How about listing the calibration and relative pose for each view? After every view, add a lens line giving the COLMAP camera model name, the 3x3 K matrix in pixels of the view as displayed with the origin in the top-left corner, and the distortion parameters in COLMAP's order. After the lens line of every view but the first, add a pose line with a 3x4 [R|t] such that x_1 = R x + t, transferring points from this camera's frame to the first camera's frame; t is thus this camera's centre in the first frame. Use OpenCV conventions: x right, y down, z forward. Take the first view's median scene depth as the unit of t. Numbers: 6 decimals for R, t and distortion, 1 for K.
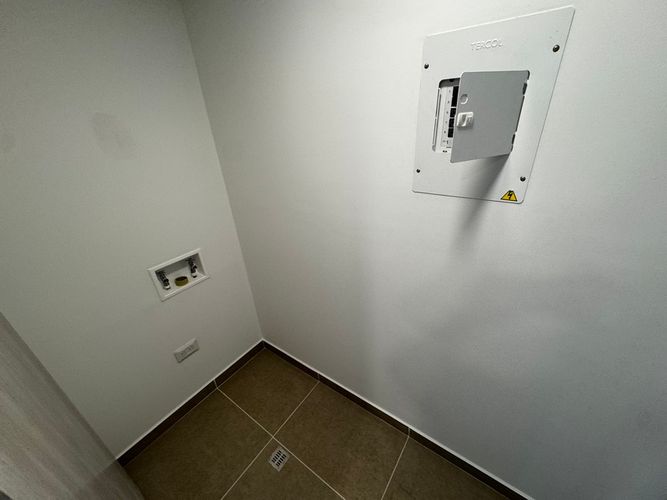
lens RADIAL K [[267.9, 0, 333.0], [0, 267.9, 249.3], [0, 0, 1]] dist [-0.003707, 0.000199]
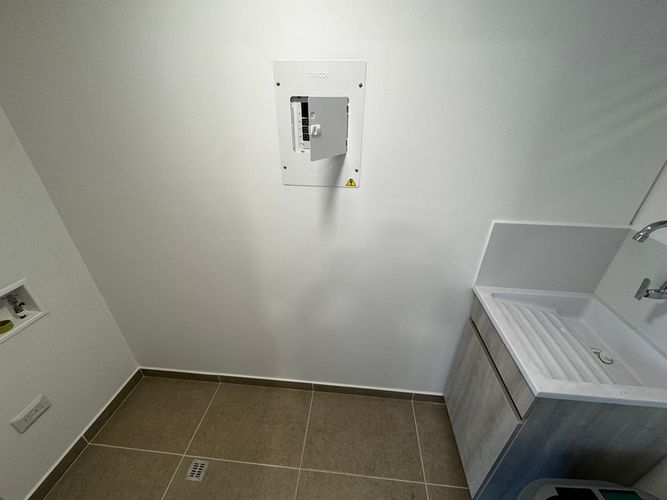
lens RADIAL K [[267.9, 0, 334.4], [0, 267.9, 250.1], [0, 0, 1]] dist [-0.003707, 0.000199]
pose [[0.861667, -0.185972, 0.472171, -0.127327], [0.175681, 0.982215, 0.066260, 0.035323], [-0.476096, 0.025858, 0.879013, -0.165956]]
